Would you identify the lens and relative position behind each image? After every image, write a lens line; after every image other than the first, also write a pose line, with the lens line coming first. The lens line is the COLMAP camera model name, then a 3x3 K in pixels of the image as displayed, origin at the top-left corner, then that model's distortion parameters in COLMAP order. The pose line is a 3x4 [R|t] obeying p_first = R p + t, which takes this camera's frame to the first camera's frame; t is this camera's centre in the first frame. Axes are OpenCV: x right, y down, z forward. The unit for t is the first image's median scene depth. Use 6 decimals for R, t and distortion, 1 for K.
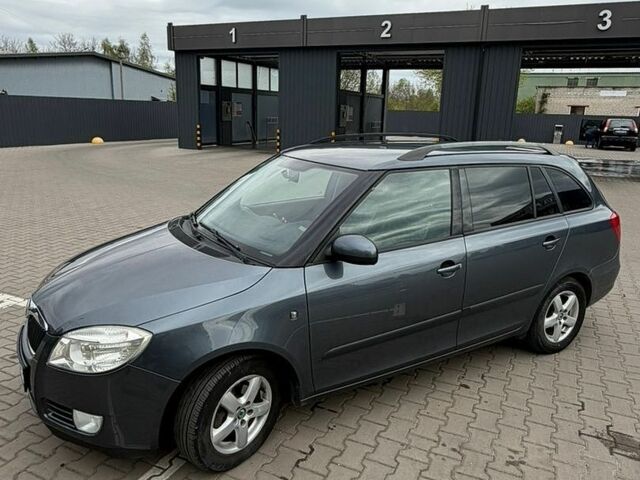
lens RADIAL K [[482.7, 0, 320.0], [0, 482.7, 240.0], [0, 0, 1]] dist [0.000189, 0.009752]
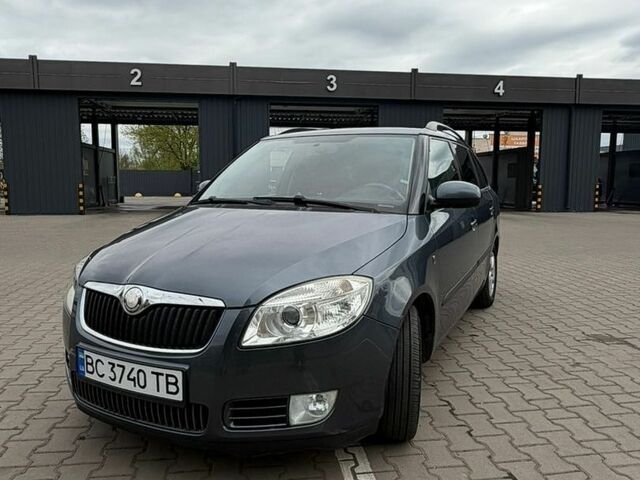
lens RADIAL K [[482.7, 0, 320.0], [0, 482.7, 240.0], [0, 0, 1]] dist [0.000189, 0.009752]
pose [[0.850301, -0.093047, 0.518007, -0.169927], [0.152914, 0.985466, -0.073993, 0.033983], [-0.503593, 0.142126, 0.852170, 0.057937]]
